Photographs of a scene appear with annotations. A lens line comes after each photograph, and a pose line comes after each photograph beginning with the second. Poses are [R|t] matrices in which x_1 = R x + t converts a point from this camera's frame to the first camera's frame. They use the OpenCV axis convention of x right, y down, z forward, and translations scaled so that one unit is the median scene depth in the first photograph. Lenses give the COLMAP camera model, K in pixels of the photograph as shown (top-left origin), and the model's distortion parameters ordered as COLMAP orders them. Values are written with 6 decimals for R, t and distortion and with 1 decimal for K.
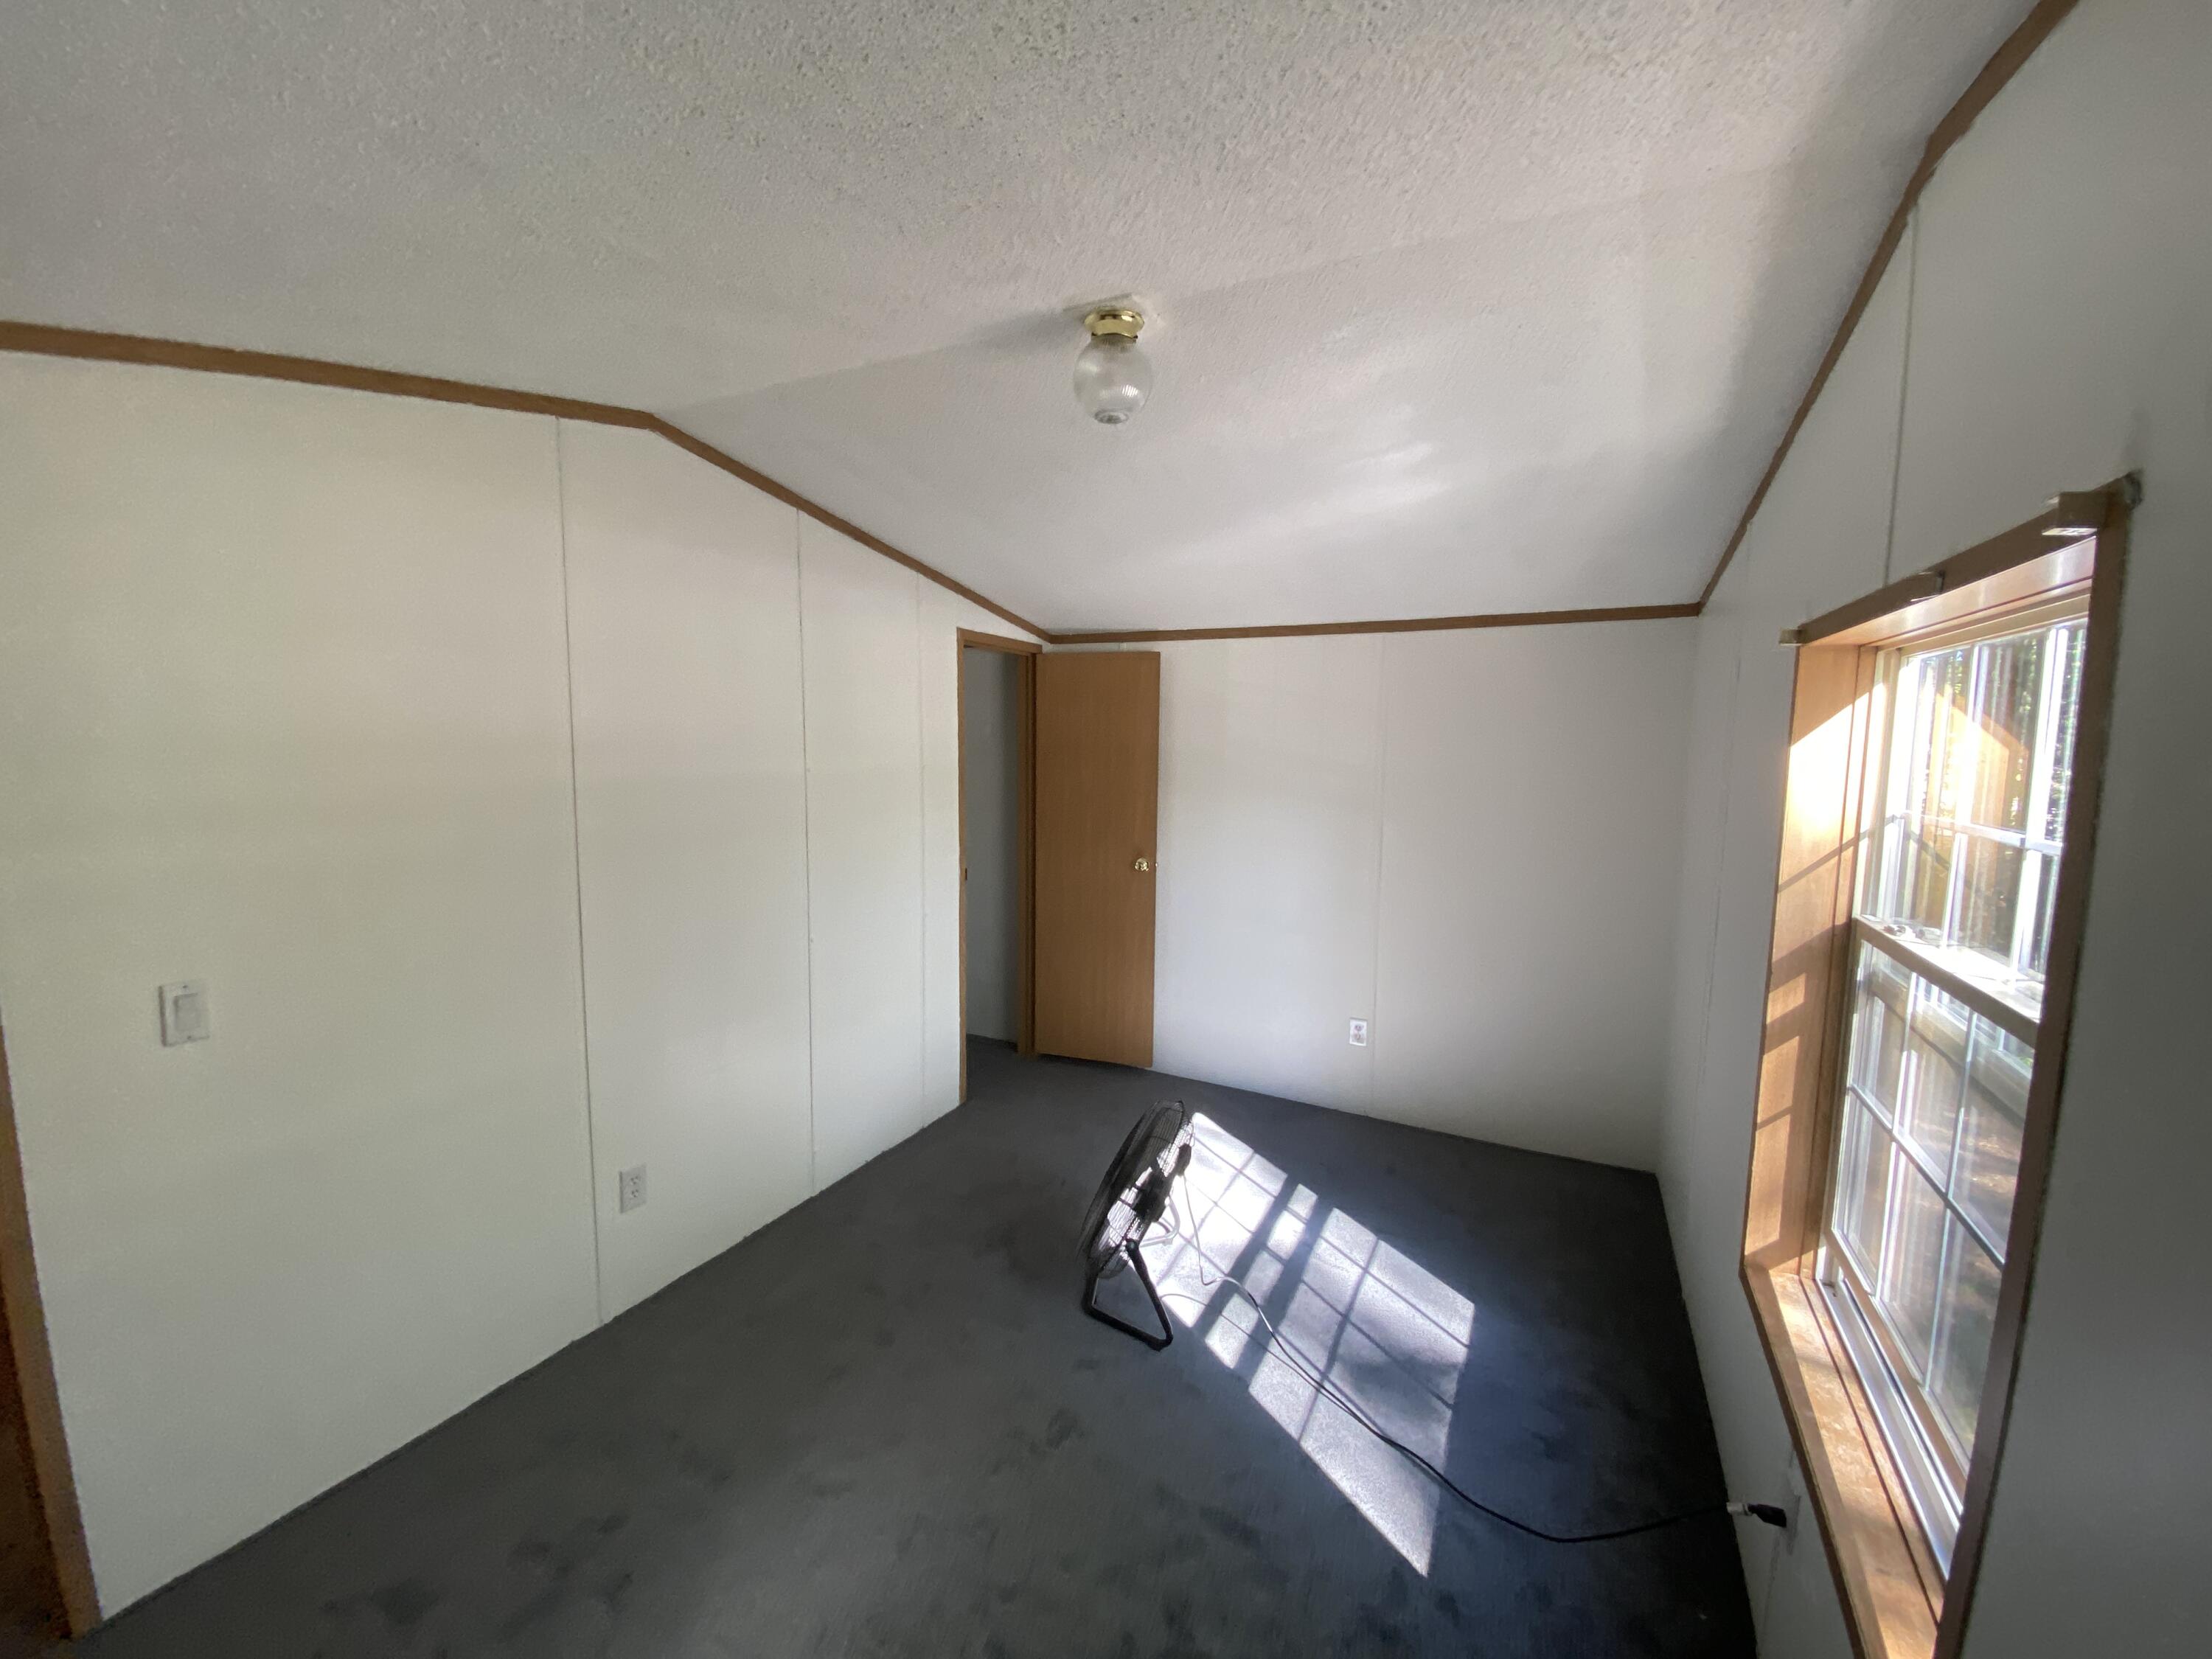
lens RADIAL K [[902.8, 0, 1097.6], [0, 902.8, 833.0], [0, 0, 1]] dist [0.000052, -0.000070]
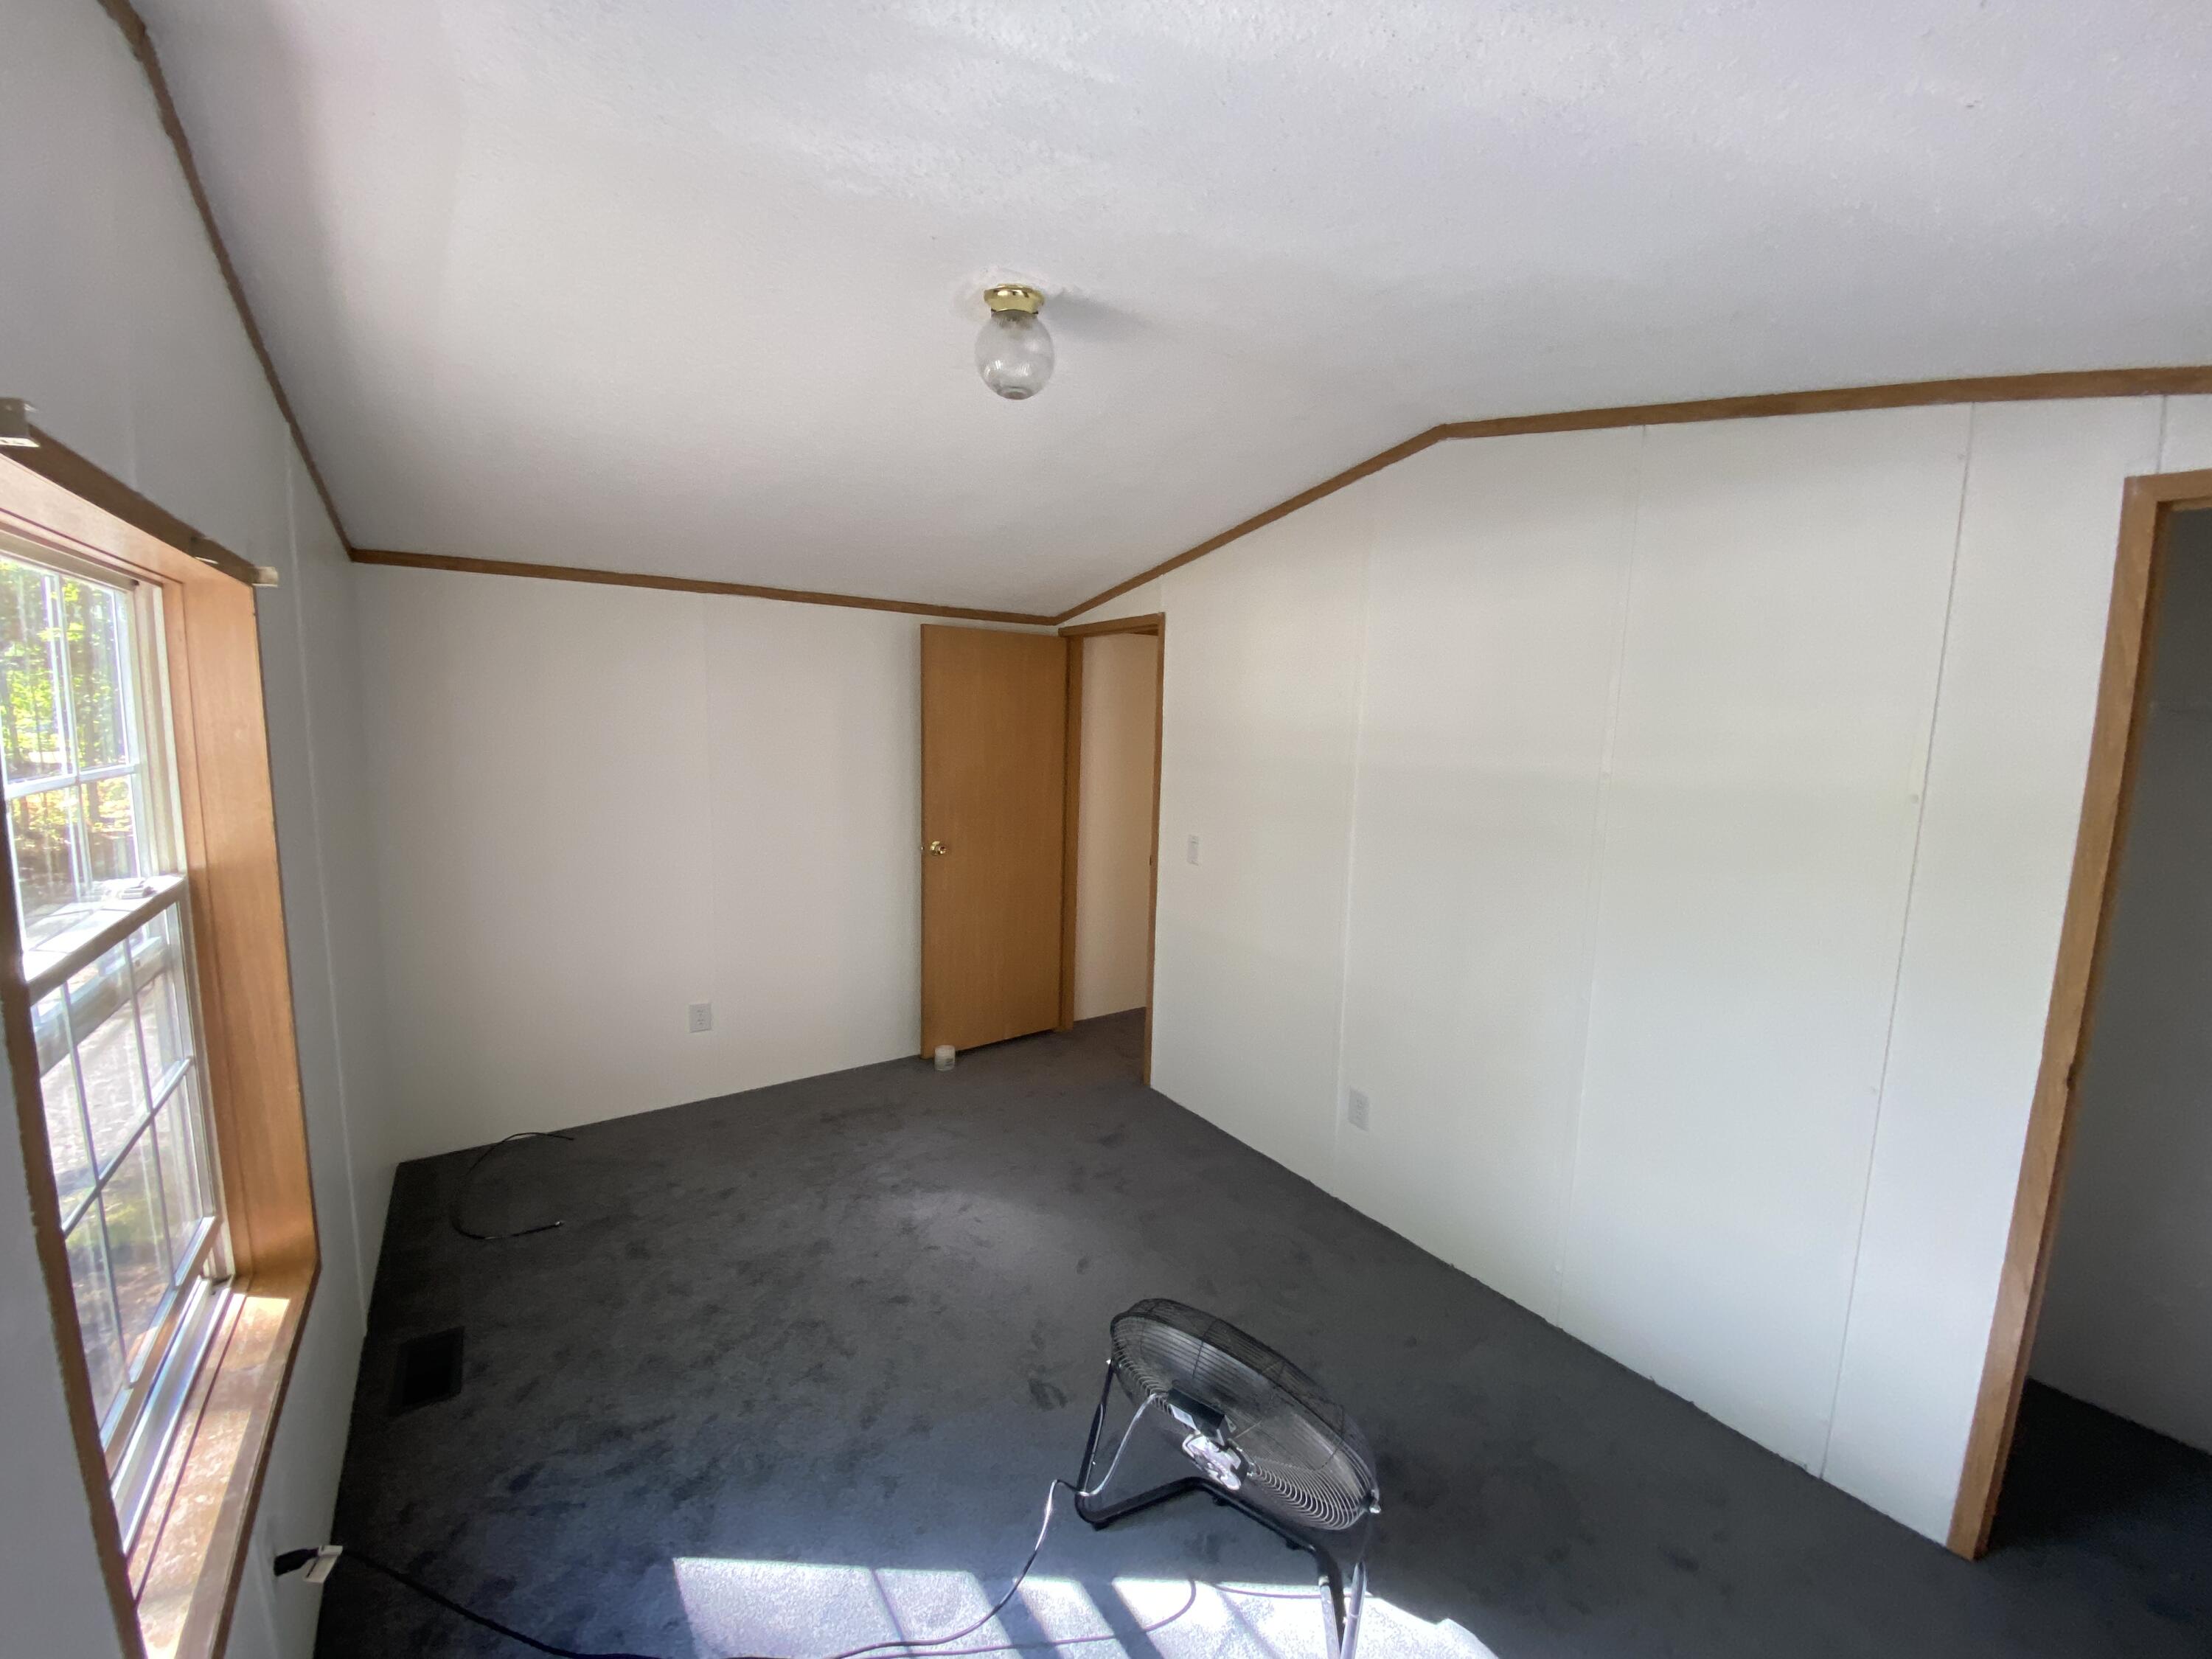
lens RADIAL K [[902.8, 0, 1097.6], [0, 902.8, 833.0], [0, 0, 1]] dist [0.000052, -0.000070]
pose [[-0.478554, 0.092471, -0.873175, 0.729729], [-0.125632, 0.976997, 0.172320, -0.135734], [0.869024, 0.192164, -0.455928, 1.333990]]
